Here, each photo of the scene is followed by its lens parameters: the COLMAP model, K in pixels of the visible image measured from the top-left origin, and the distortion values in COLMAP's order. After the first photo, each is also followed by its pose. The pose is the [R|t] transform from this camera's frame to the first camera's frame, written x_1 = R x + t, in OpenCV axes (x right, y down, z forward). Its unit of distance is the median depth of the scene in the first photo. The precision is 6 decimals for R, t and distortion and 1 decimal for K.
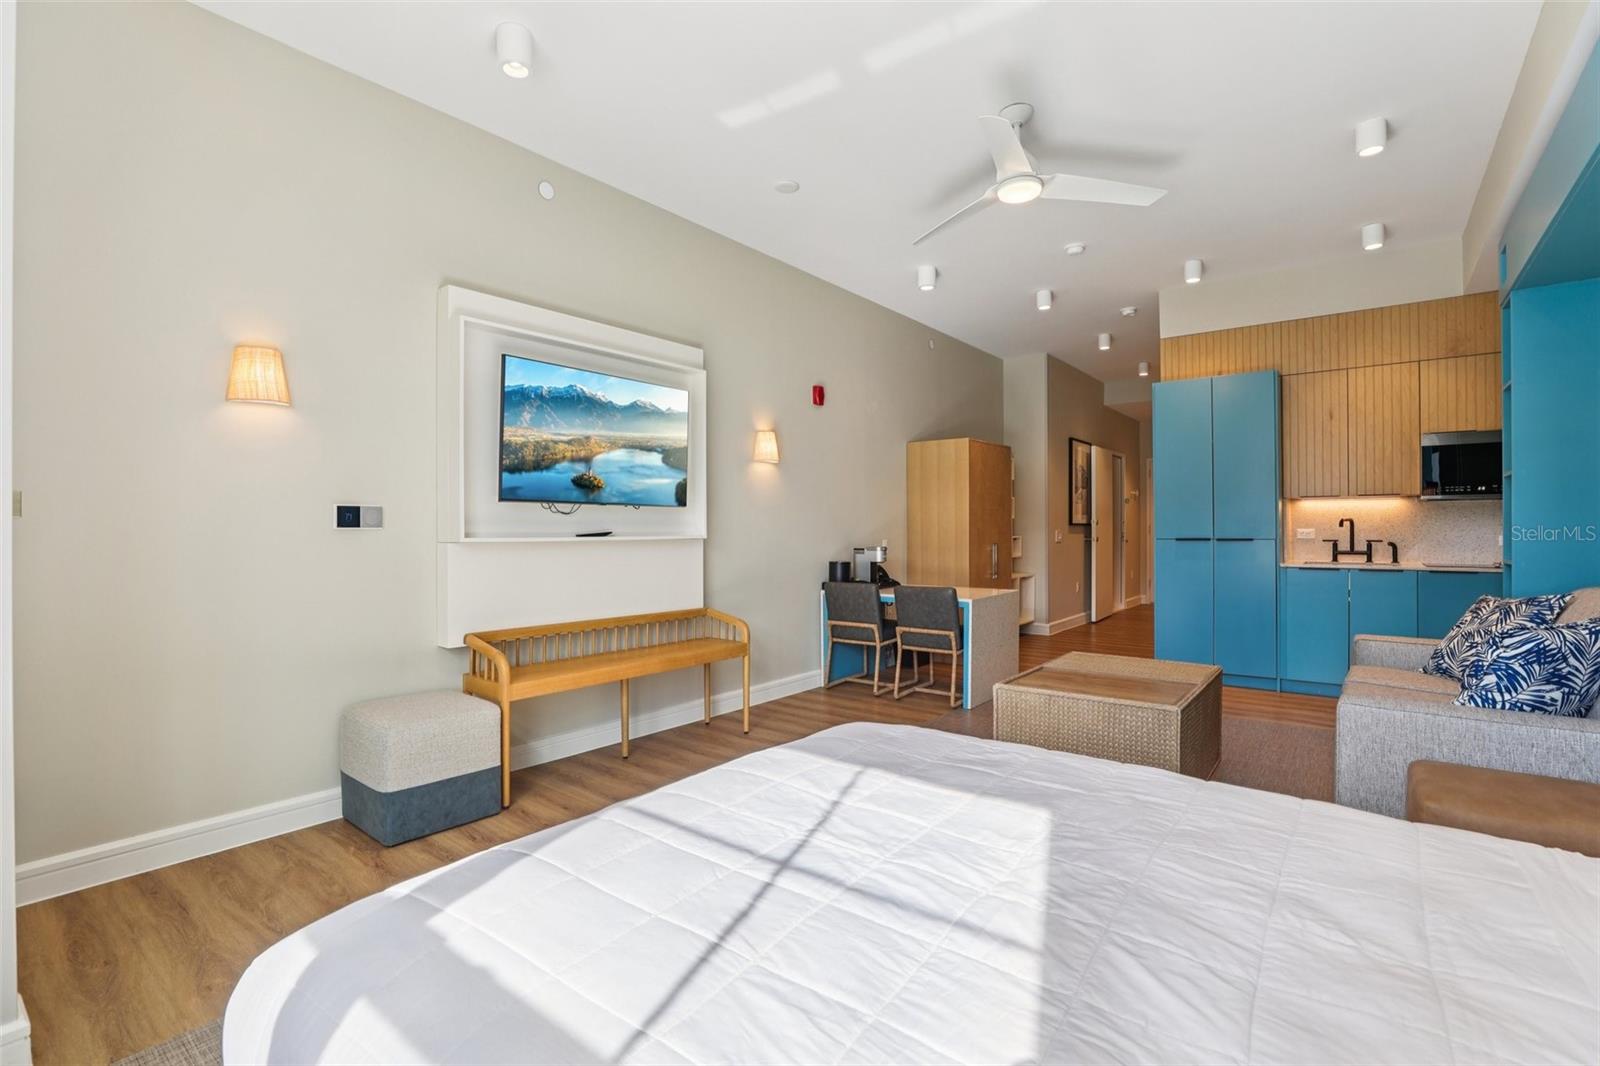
lens RADIAL K [[725.6, 0, 800.0], [0, 725.6, 533.0], [0, 0, 1]] dist [-0.061640, 0.023474]
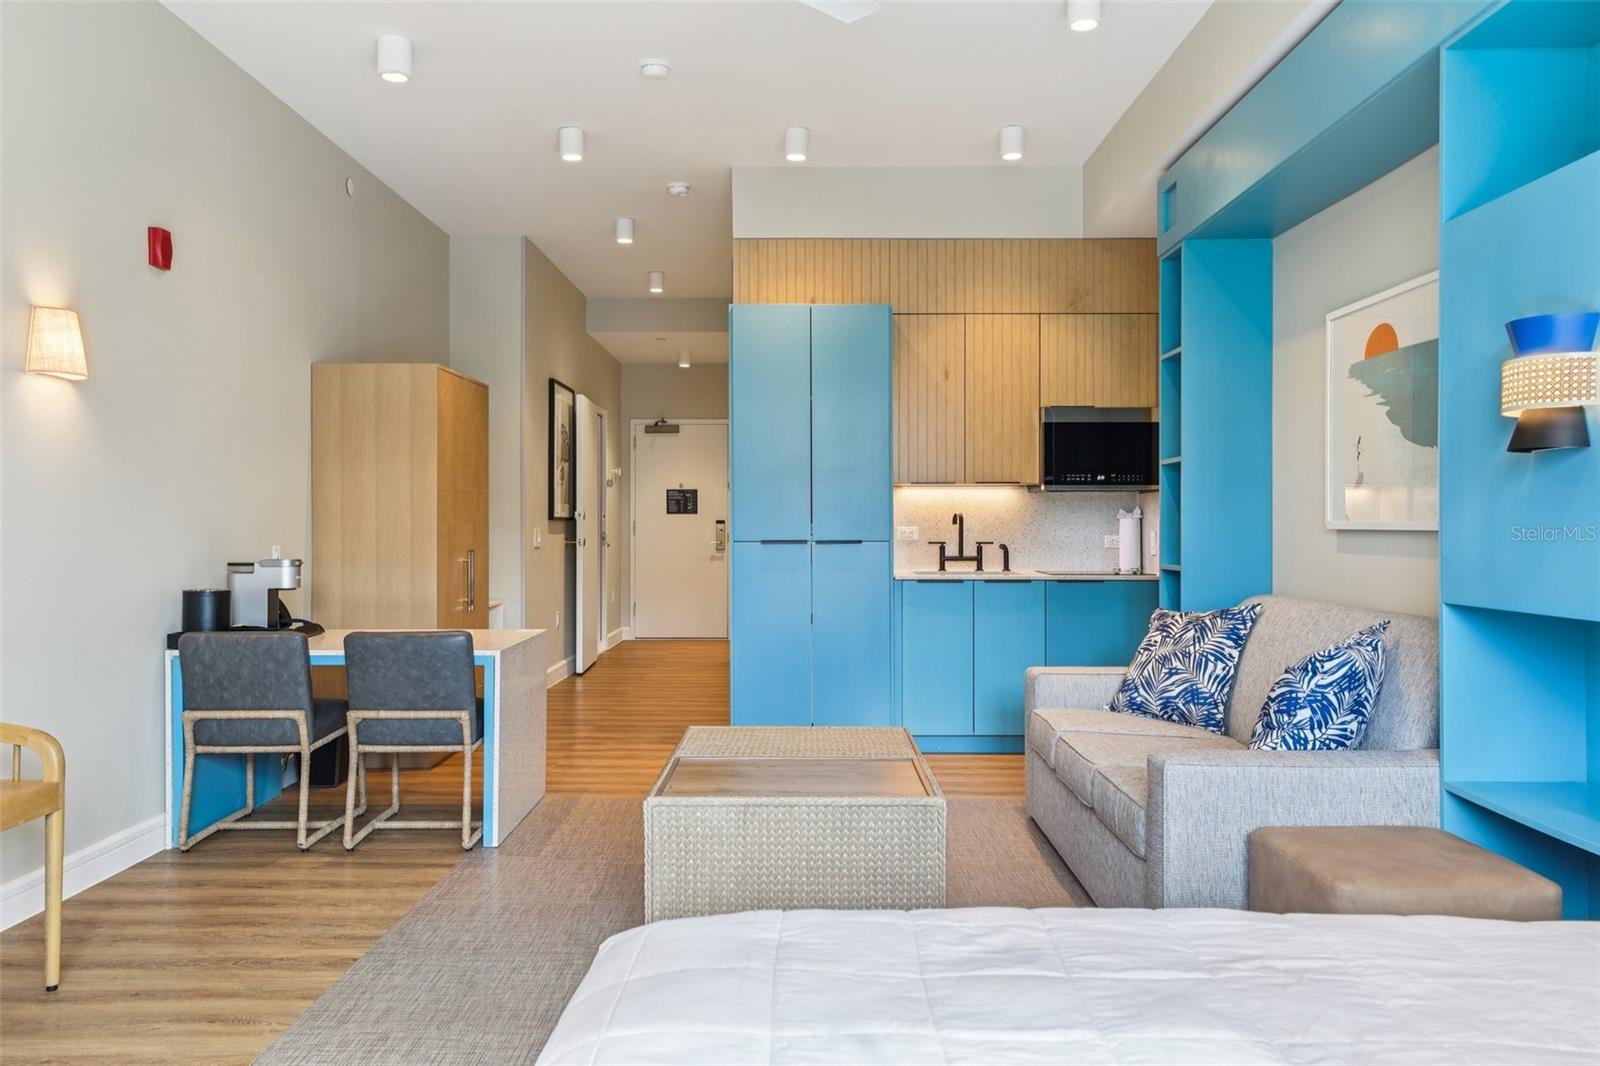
lens RADIAL K [[1165.4, 0, 800.0], [0, 1165.4, 533.0], [0, 0, 1]] dist [0.008228, 0.007594]
pose [[0.785678, -0.000496, 0.618635, -0.139545], [0.000248, 1.000000, 0.000487, -0.000070], [-0.618635, -0.000229, 0.785678, 0.139268]]
